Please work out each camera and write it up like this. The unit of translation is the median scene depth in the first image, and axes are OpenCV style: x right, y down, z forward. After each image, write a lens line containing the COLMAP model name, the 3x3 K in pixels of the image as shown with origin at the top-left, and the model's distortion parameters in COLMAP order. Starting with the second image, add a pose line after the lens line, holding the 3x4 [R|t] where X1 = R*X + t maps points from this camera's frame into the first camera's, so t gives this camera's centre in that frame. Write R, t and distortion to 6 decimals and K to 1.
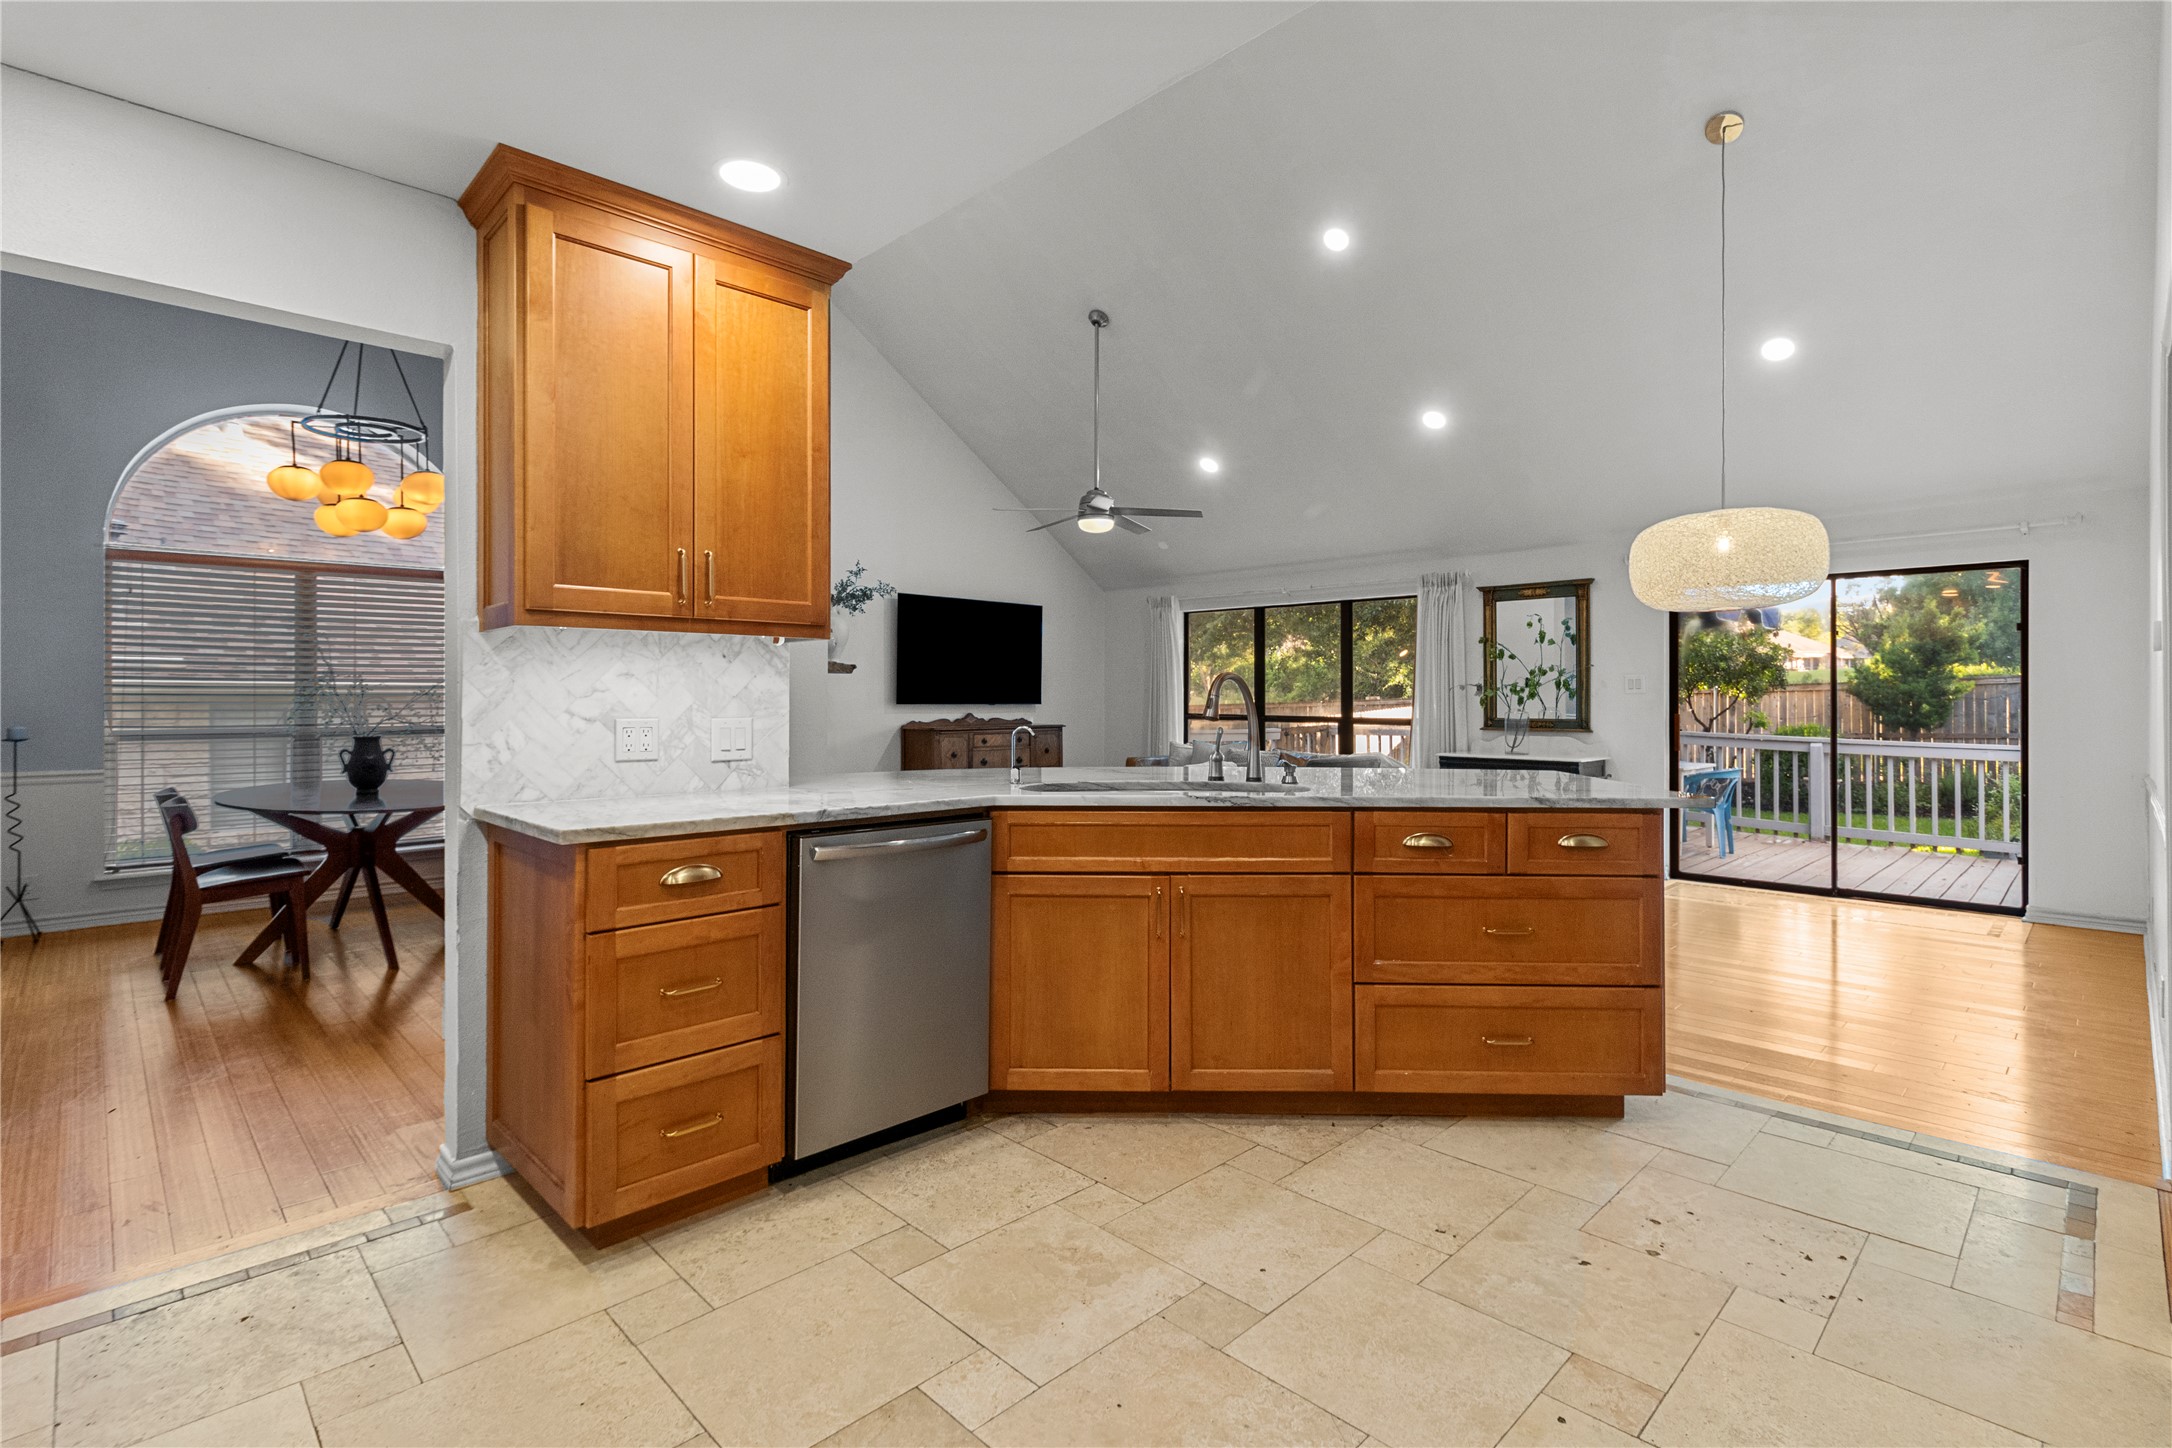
lens RADIAL K [[1006.6, 0, 1084.9], [0, 1006.6, 705.6], [0, 0, 1]] dist [-0.000308, 0.002532]
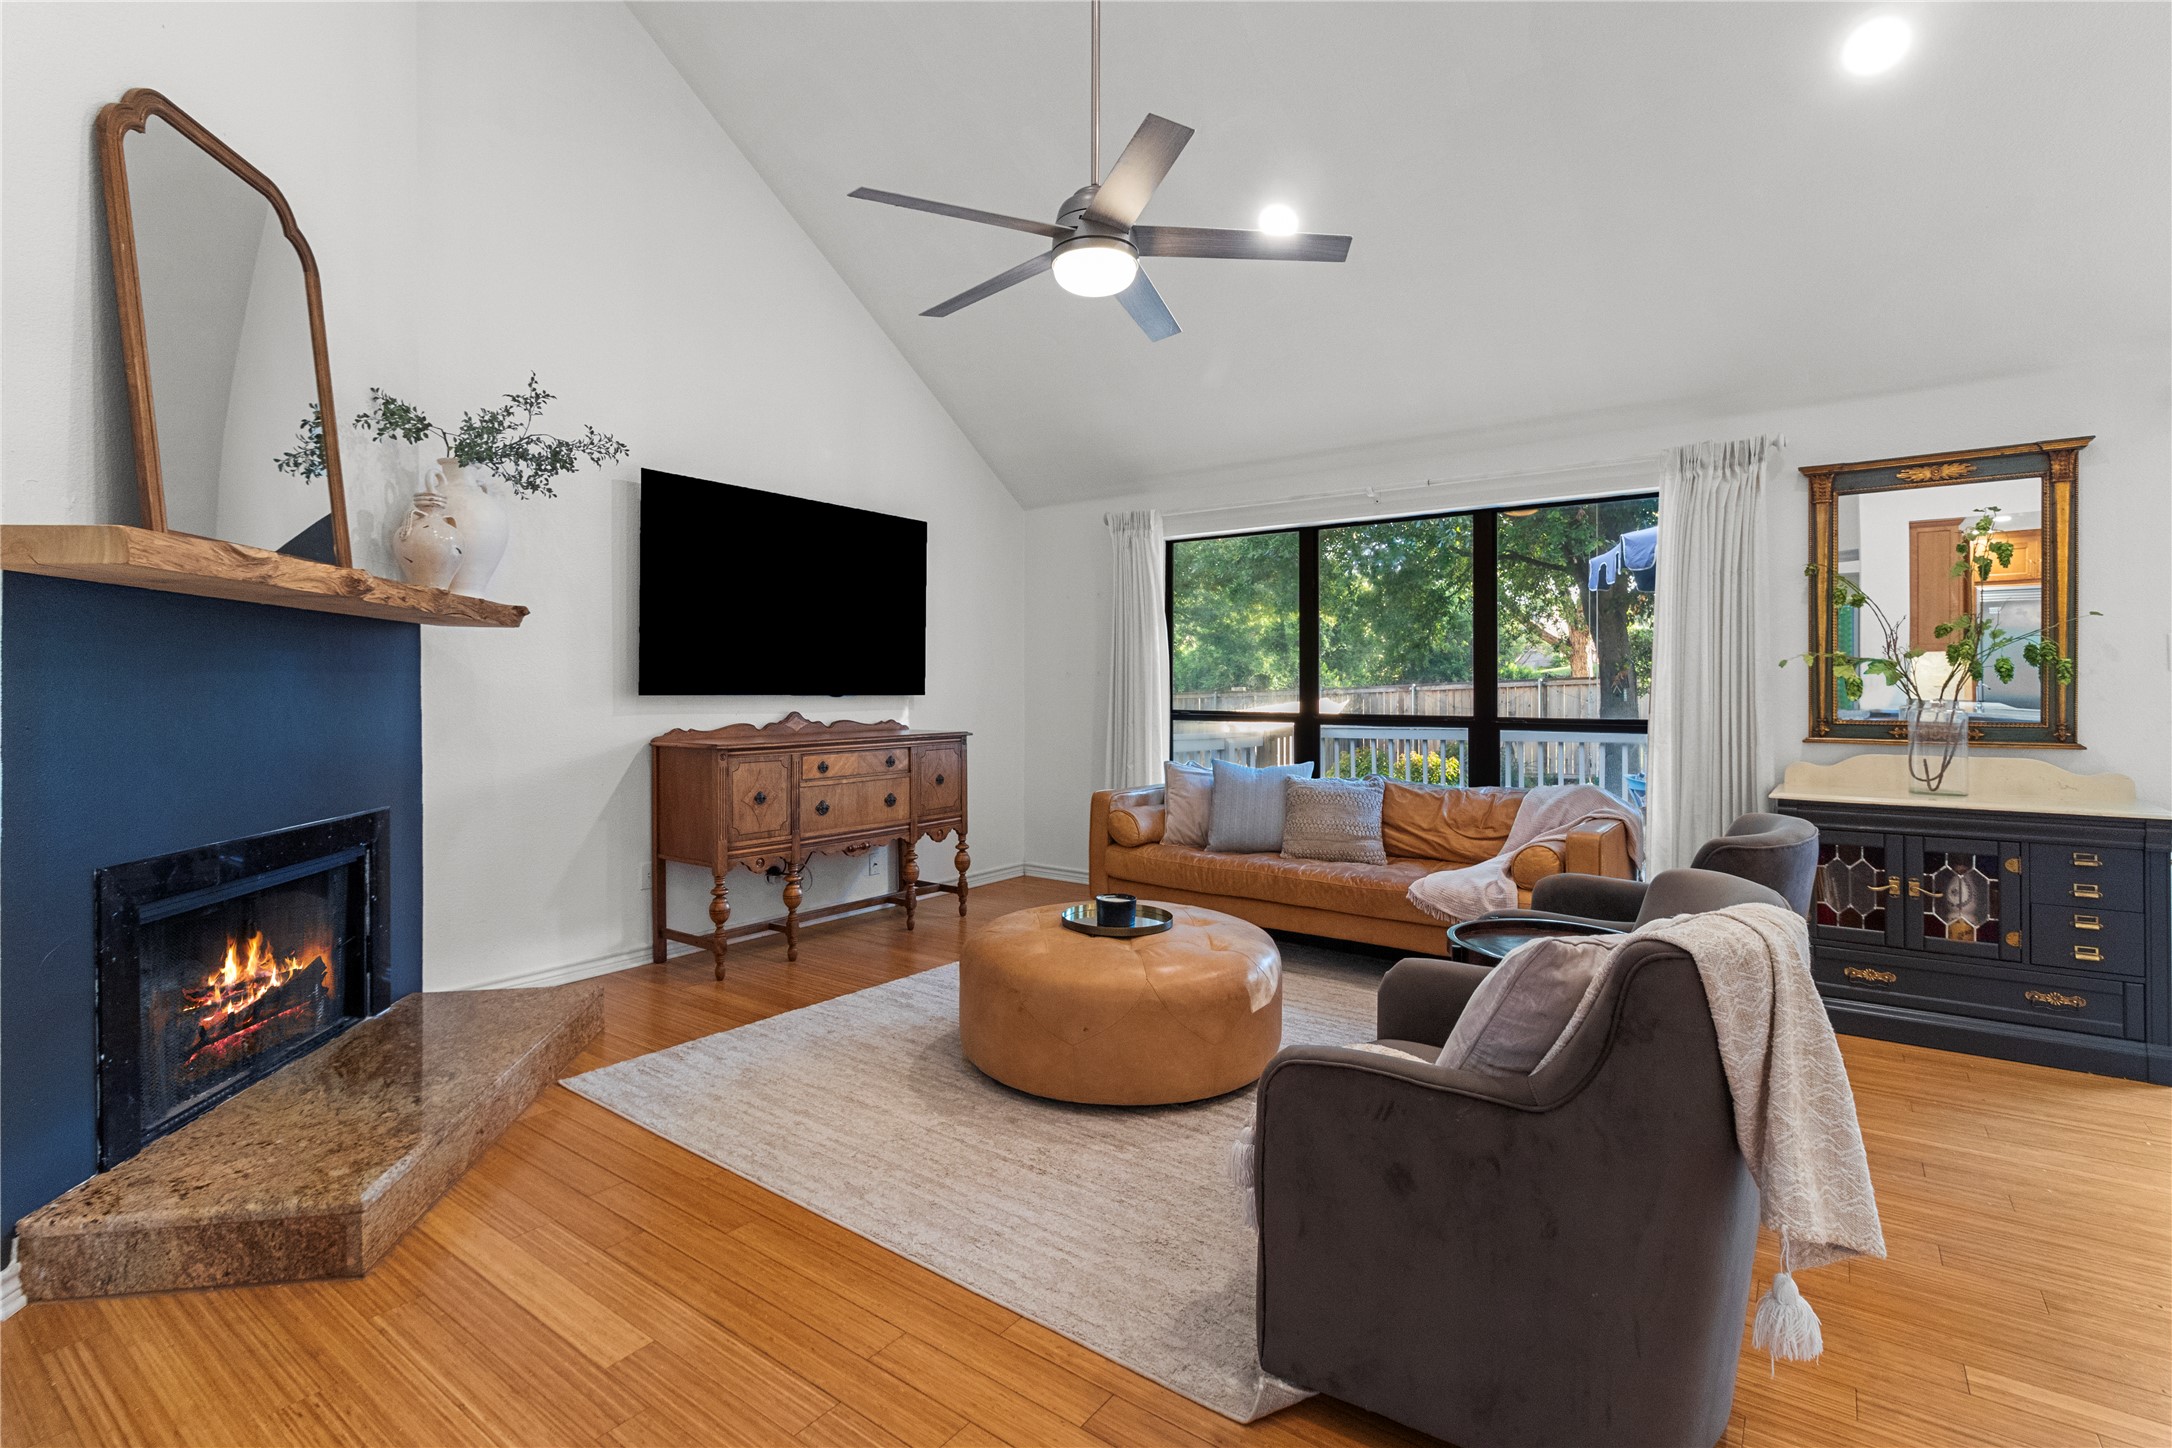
lens RADIAL K [[1006.6, 0, 1085.1], [0, 1006.6, 695.3], [0, 0, 1]] dist [-0.000308, 0.002532]
pose [[0.987193, -0.001458, 0.159521, -0.052278], [0.001856, 0.999996, -0.002347, 0.000240], [-0.159517, 0.002613, 0.987192, 0.495158]]
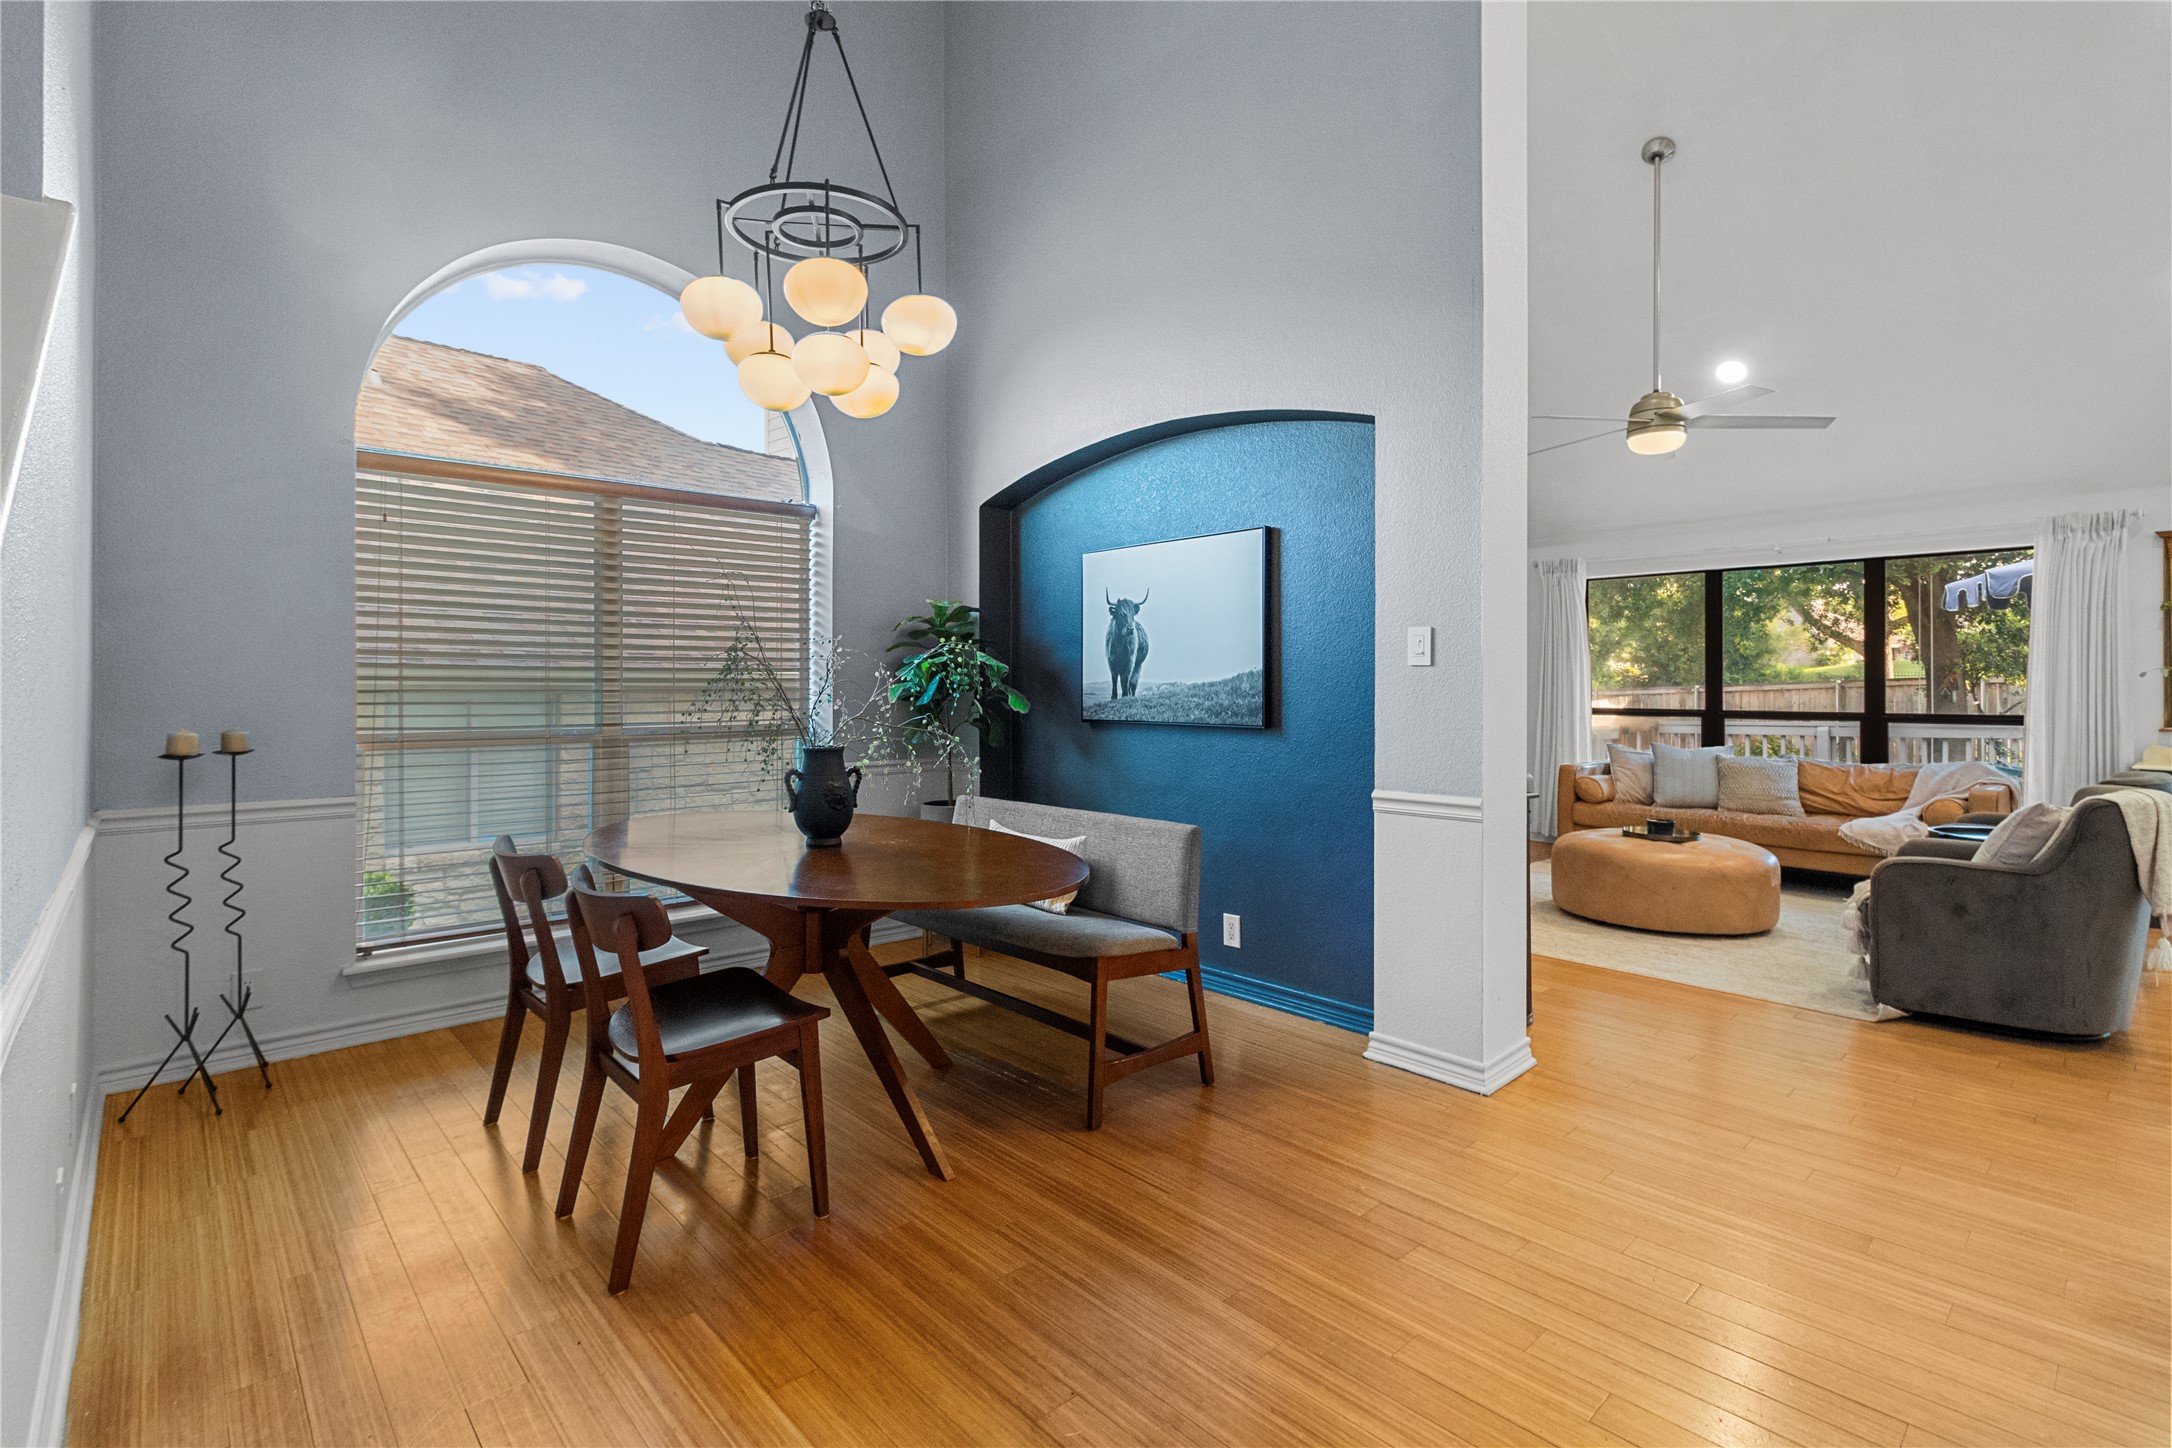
lens RADIAL K [[1006.6, 0, 1089.3], [0, 1006.6, 686.8], [0, 0, 1]] dist [-0.000308, 0.002532]
pose [[0.999625, 0.001162, -0.027373, -0.313533], [-0.001427, 0.999952, -0.009661, 0.000132], [0.027360, 0.009696, 0.999579, 0.241193]]
